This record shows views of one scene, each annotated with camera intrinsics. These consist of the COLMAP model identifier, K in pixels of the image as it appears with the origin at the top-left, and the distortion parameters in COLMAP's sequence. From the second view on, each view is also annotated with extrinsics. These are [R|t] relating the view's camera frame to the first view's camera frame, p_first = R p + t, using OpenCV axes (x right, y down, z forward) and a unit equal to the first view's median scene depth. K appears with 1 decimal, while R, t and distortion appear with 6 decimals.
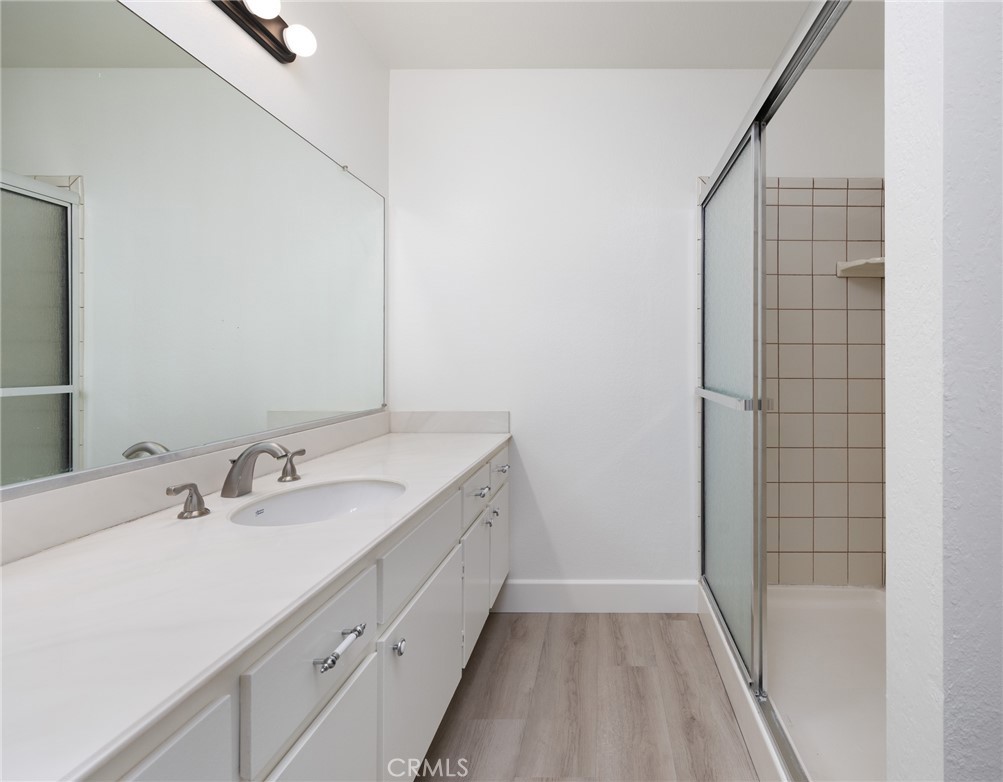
lens RADIAL K [[490.5, 0, 501.5], [0, 490.5, 361.4], [0, 0, 1]] dist [-0.001241, 0.000003]
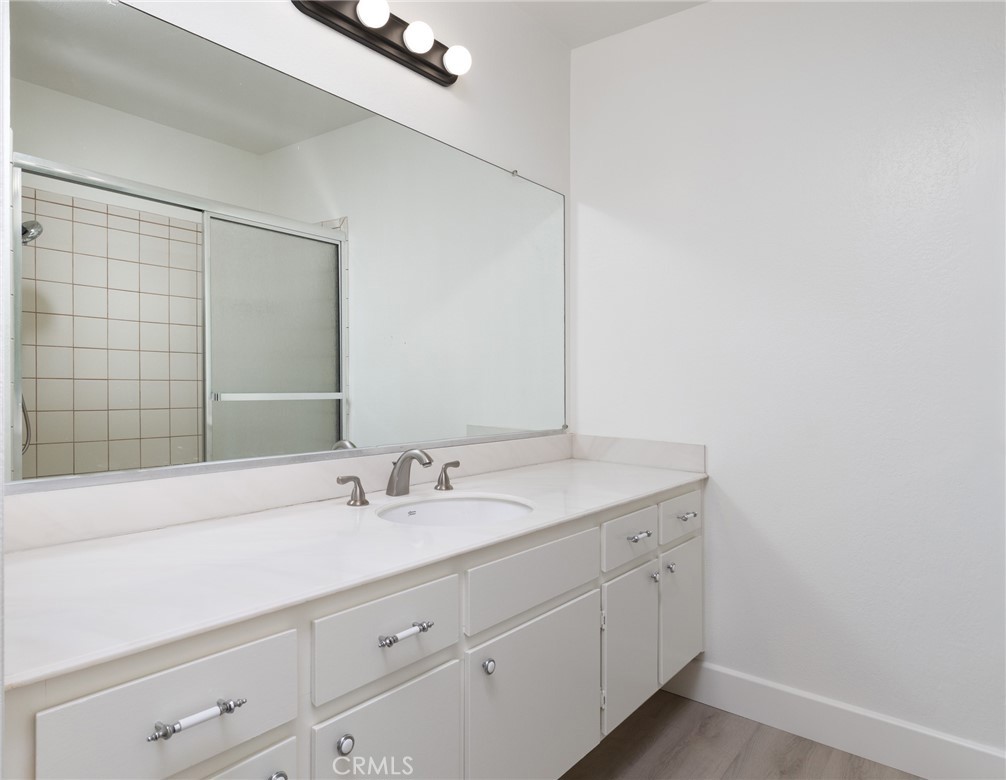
lens RADIAL K [[641.2, 0, 503.0], [0, 641.2, 390.0], [0, 0, 1]] dist [-0.002684, 0.001000]
pose [[0.790048, 0.030051, -0.612309, 0.407687], [-0.022760, 0.999547, 0.019690, 0.001944], [0.612623, -0.001620, 0.790374, 0.002367]]
